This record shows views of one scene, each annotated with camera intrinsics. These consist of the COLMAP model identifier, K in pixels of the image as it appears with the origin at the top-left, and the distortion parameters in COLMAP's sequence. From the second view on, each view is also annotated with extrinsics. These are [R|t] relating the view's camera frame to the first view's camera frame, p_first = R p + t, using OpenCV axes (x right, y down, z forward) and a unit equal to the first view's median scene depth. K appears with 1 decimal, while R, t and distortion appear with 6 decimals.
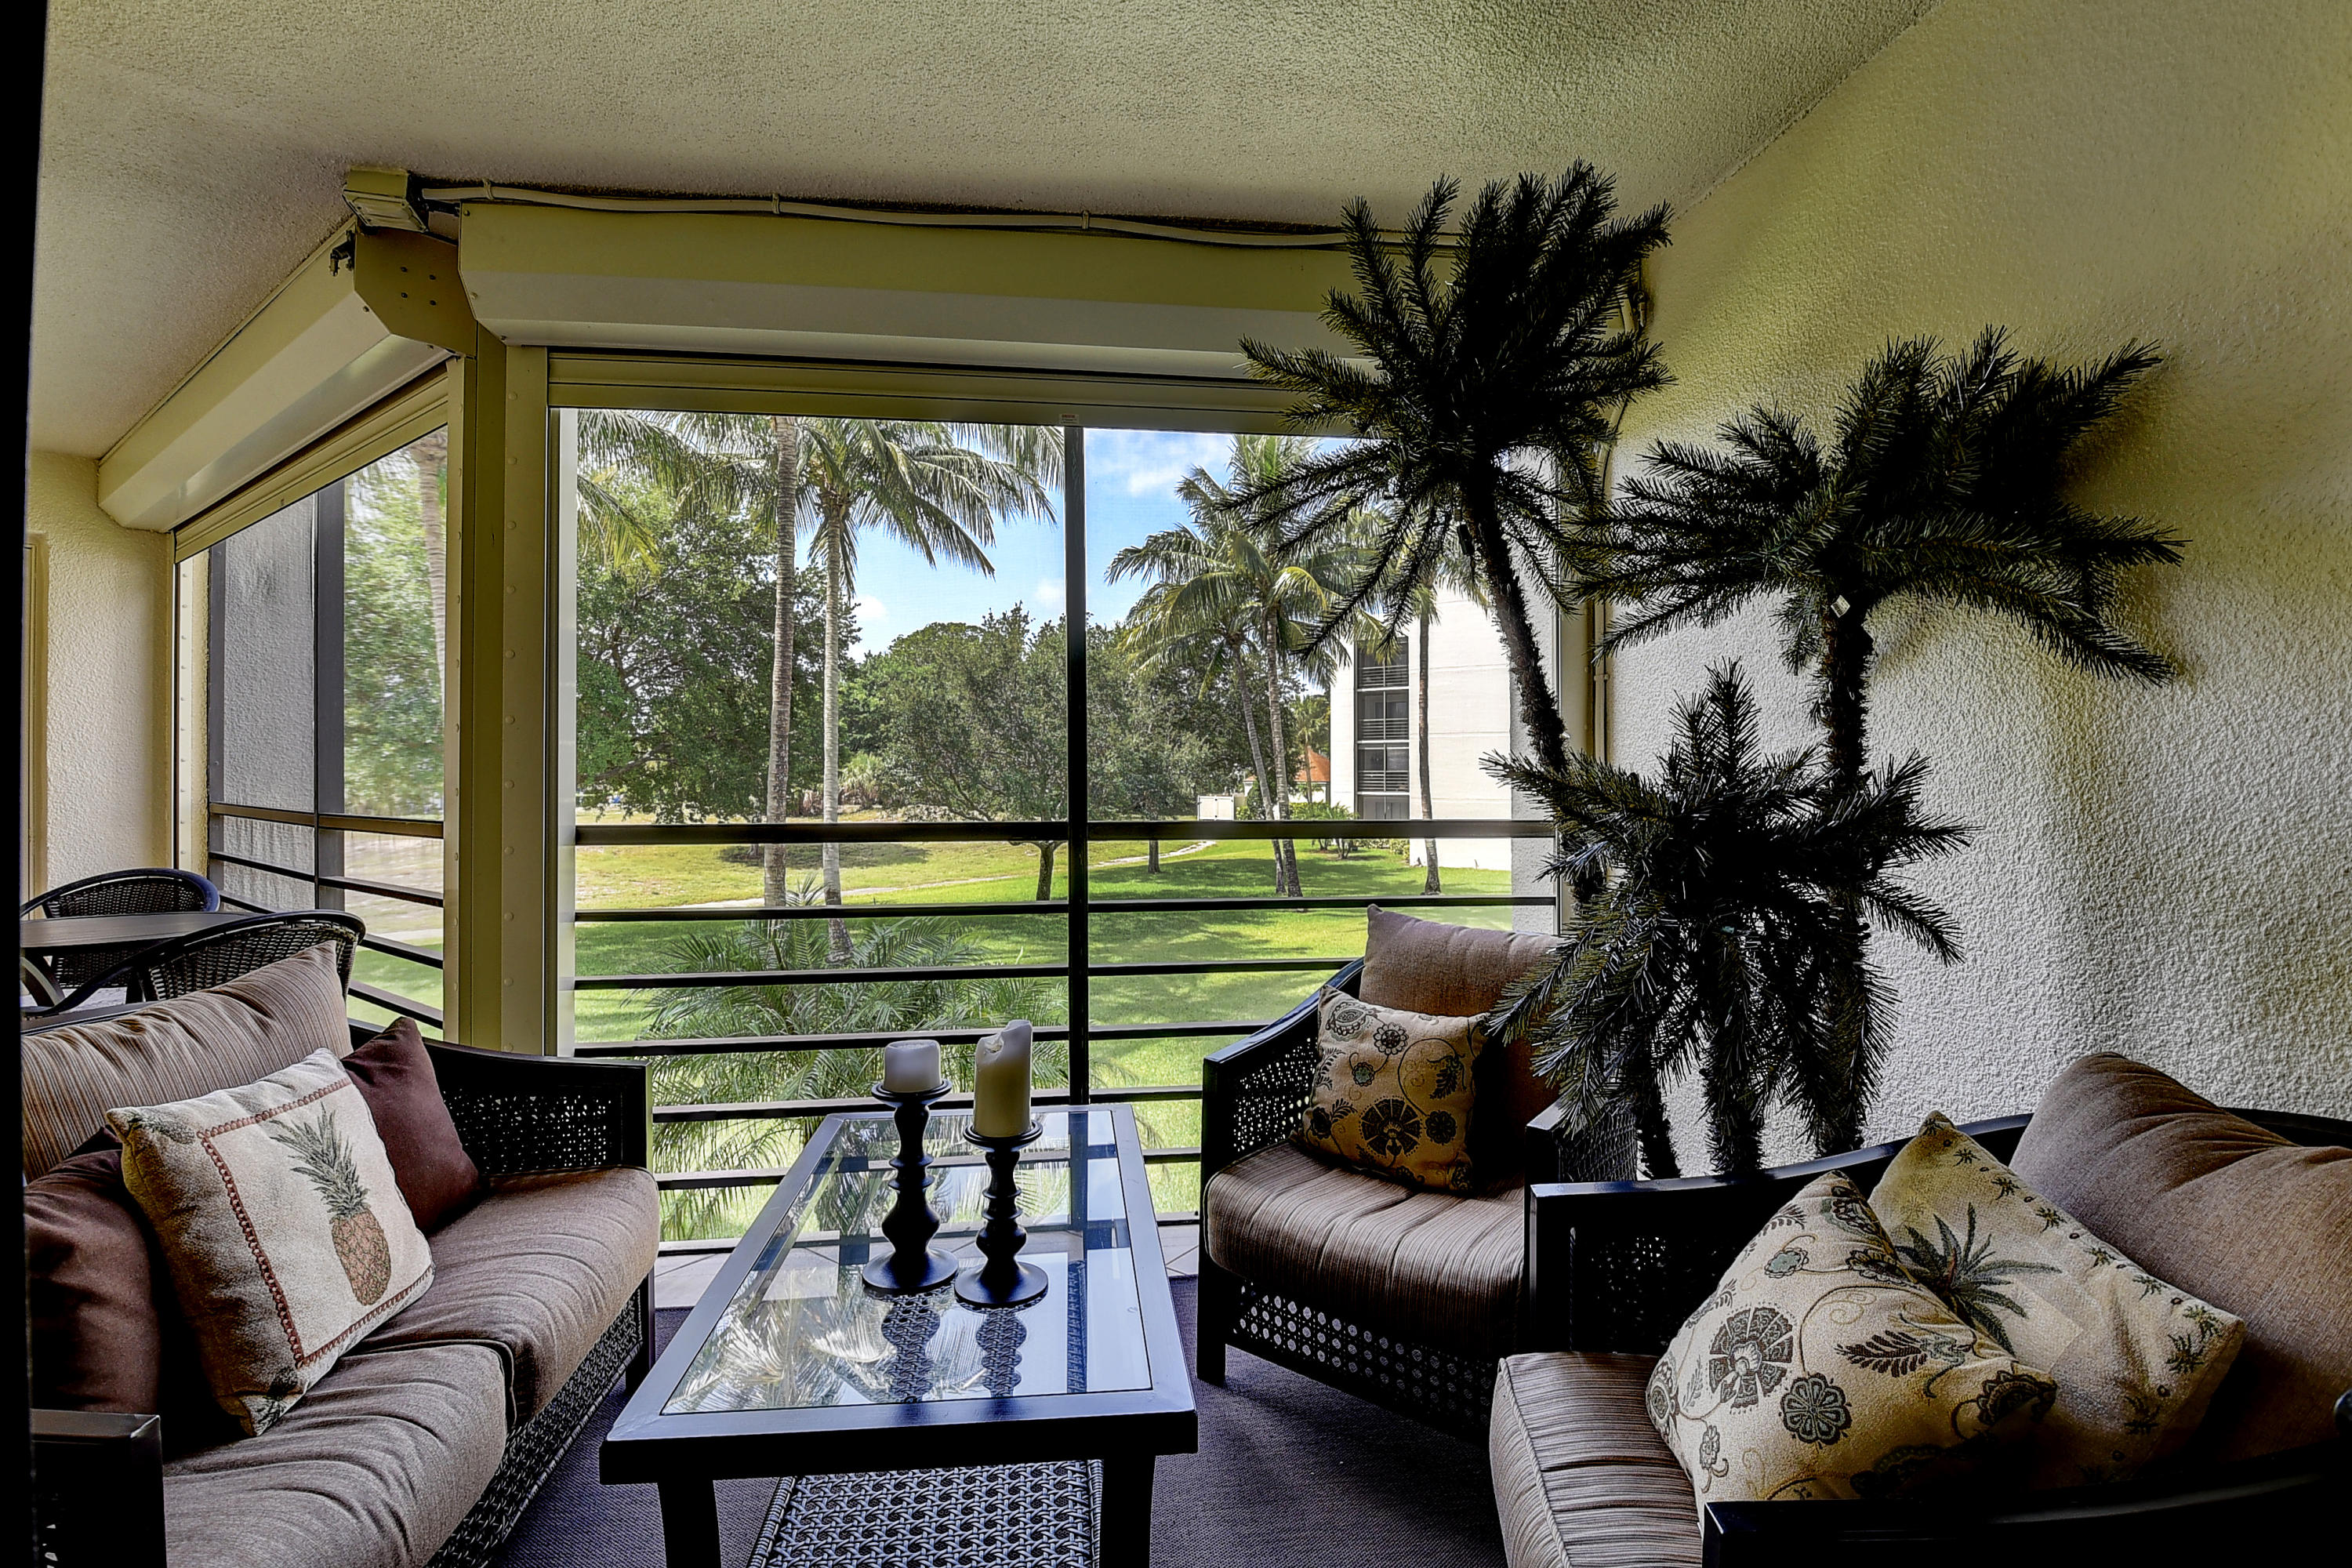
lens RADIAL K [[1067.9, 0, 1157.3], [0, 1067.9, 759.8], [0, 0, 1]] dist [0.026772, 0.000107]
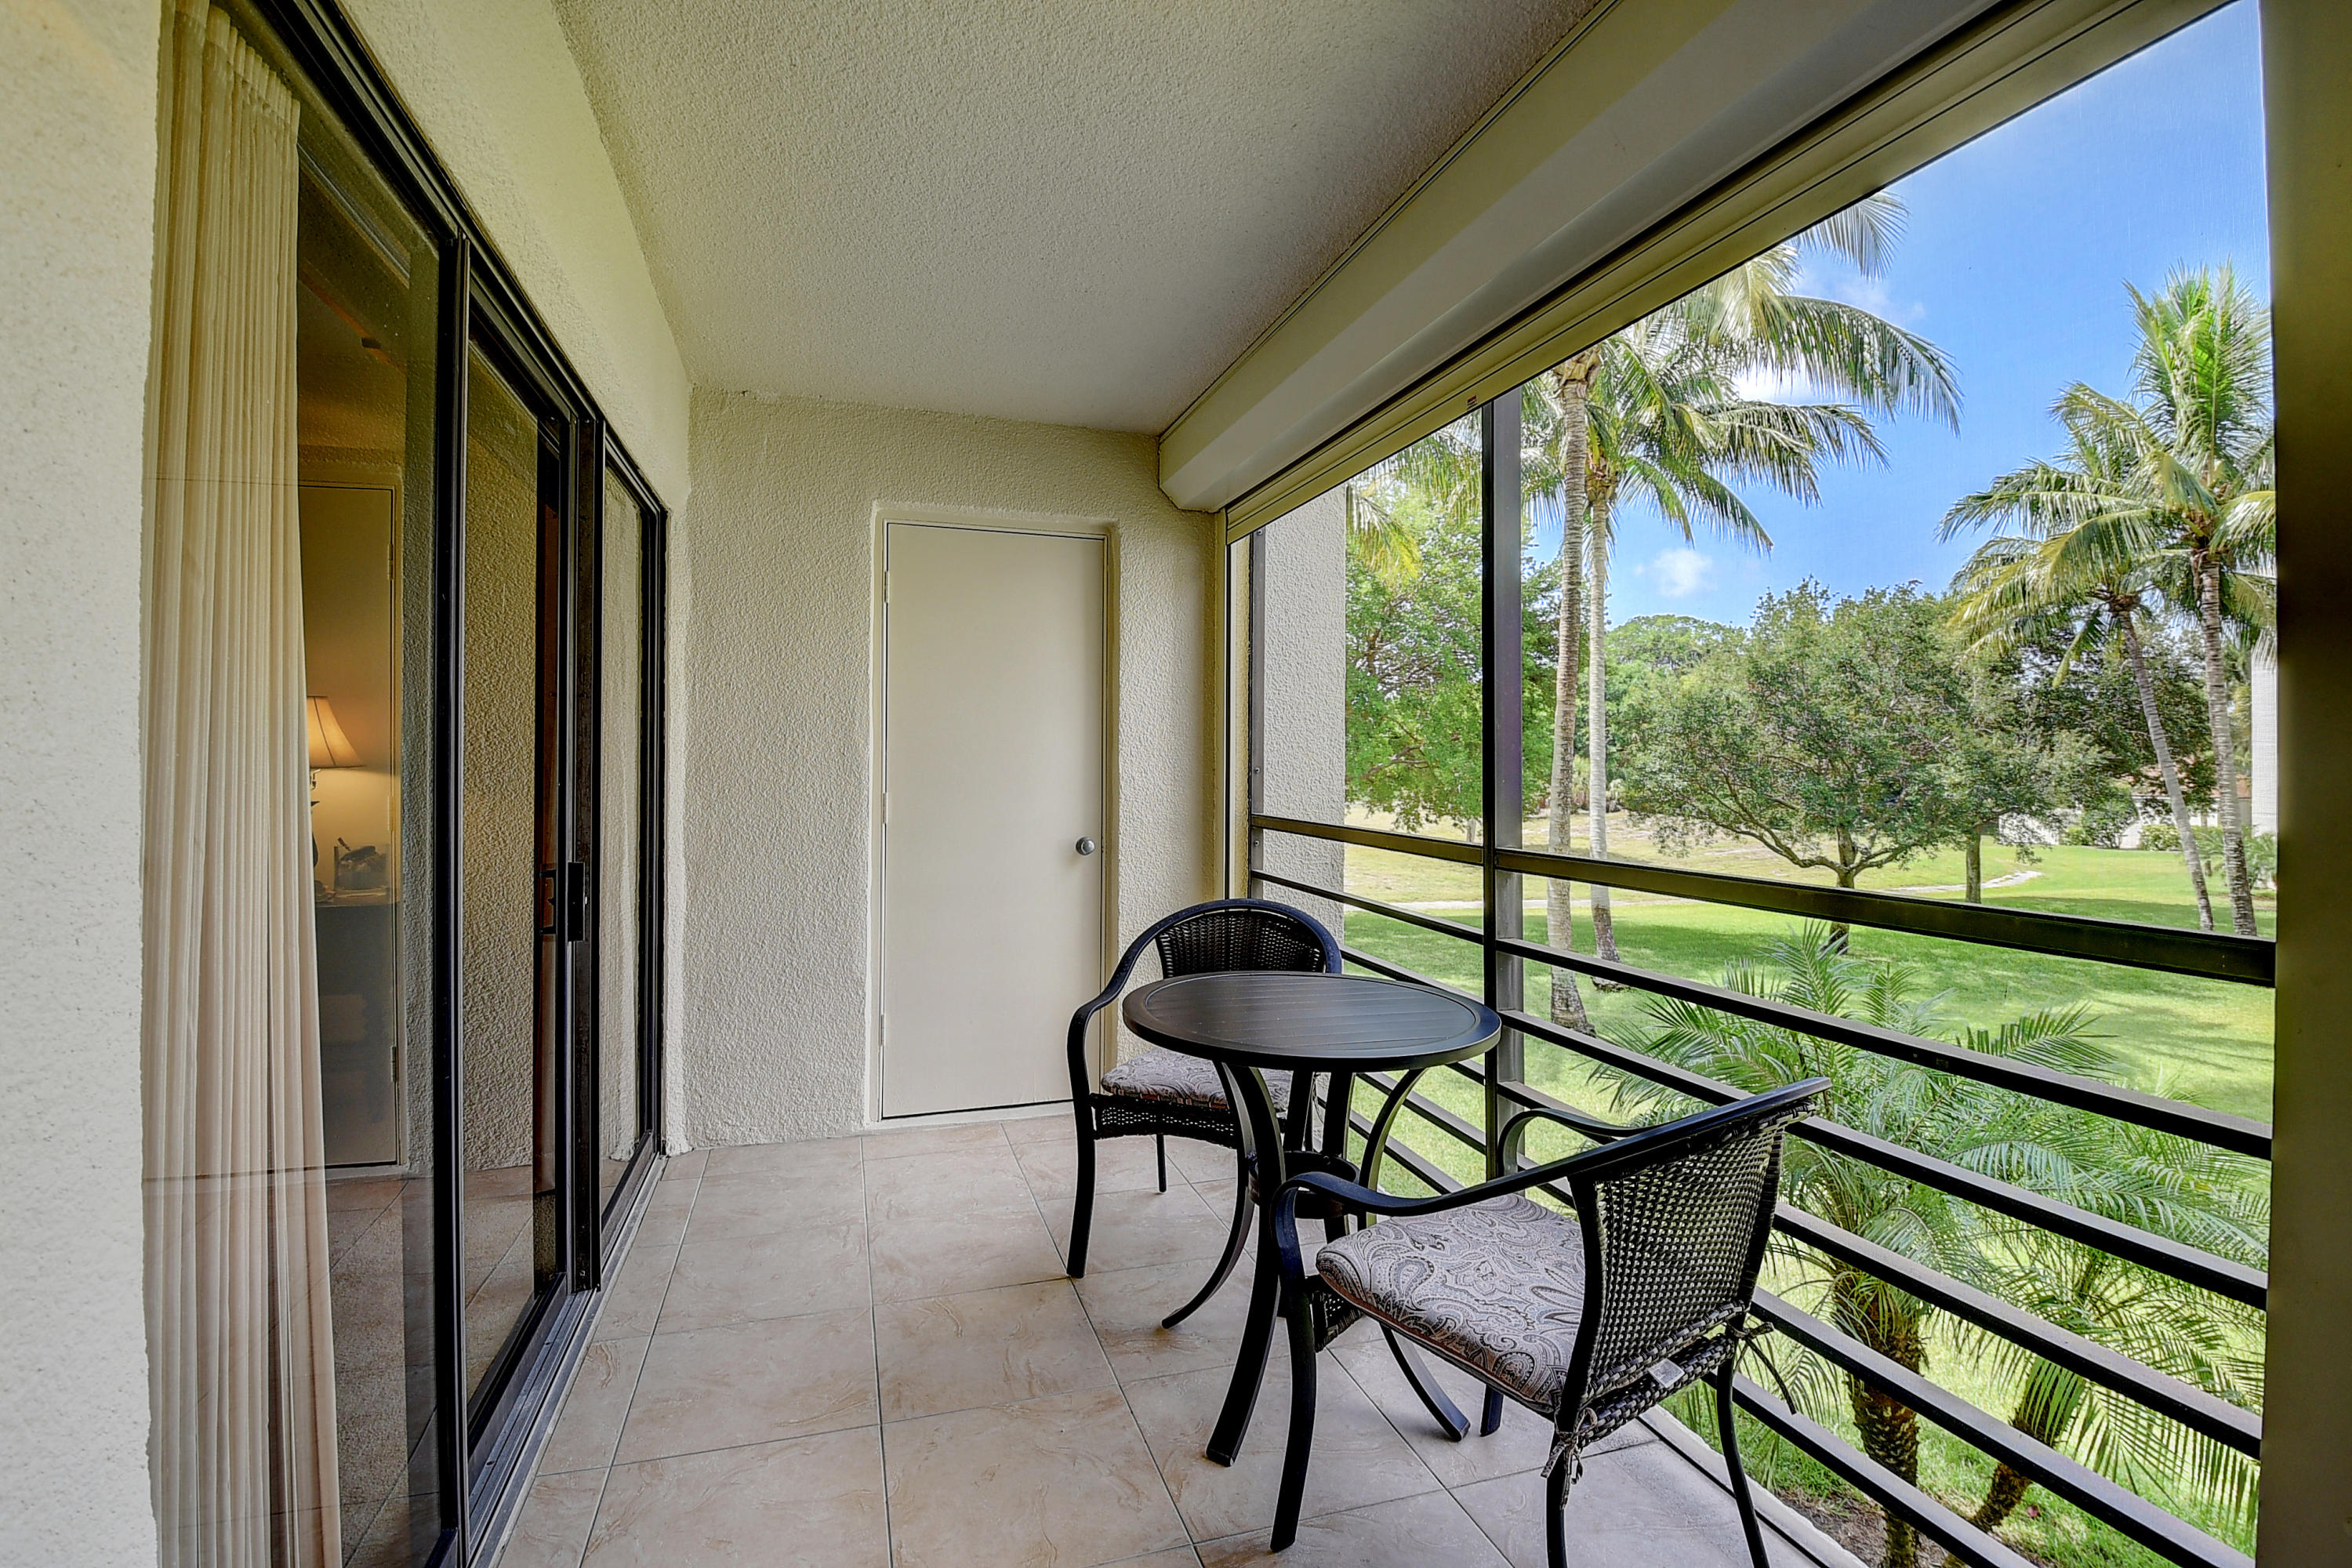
lens RADIAL K [[1035.6, 0, 1169.3], [0, 1035.6, 758.6], [0, 0, 1]] dist [0.020960, -0.036134]
pose [[0.822625, 0.004557, -0.568566, -0.452951], [-0.006497, 0.999978, -0.001386, -0.003758], [0.568547, 0.004834, 0.822636, 0.273601]]
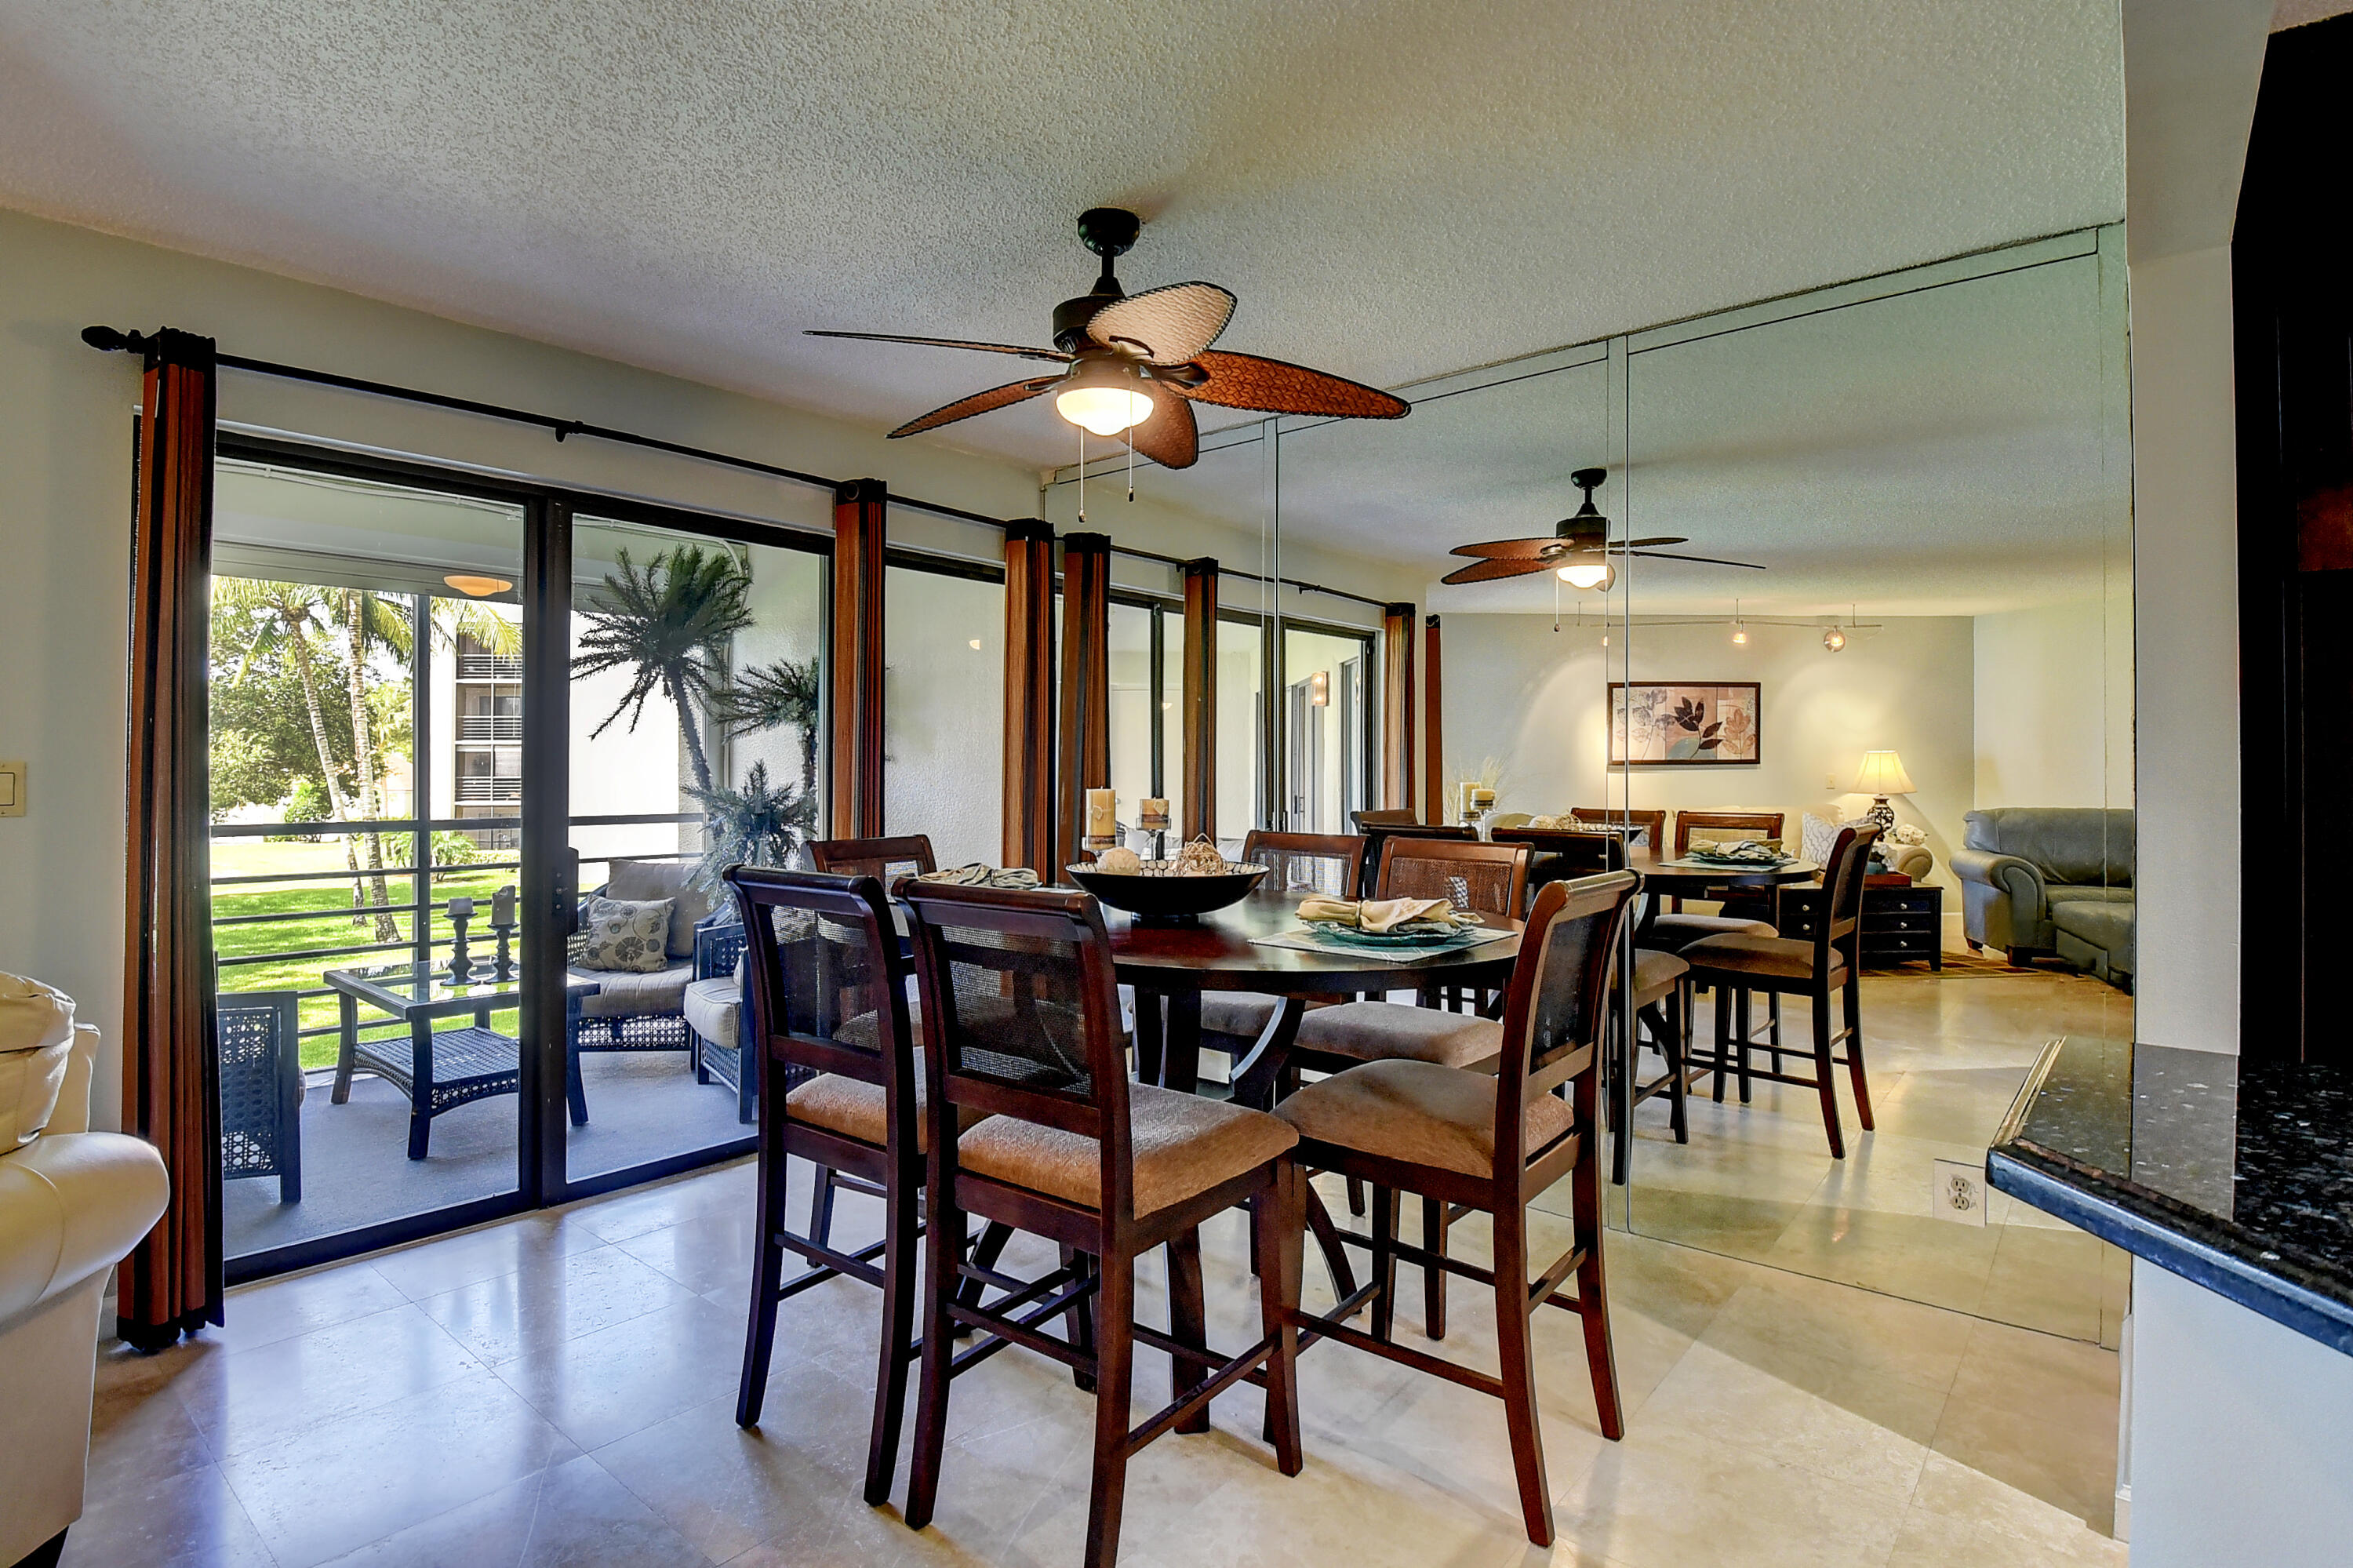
lens RADIAL K [[1162.5, 0, 1166.7], [0, 1162.5, 767.6], [0, 0, 1]] dist [0.001154, -0.000296]
pose [[0.734413, 0.003874, 0.678692, -0.266327], [-0.007335, 0.999971, 0.002228, -0.021209], [-0.678663, -0.006614, 0.734420, -0.674308]]
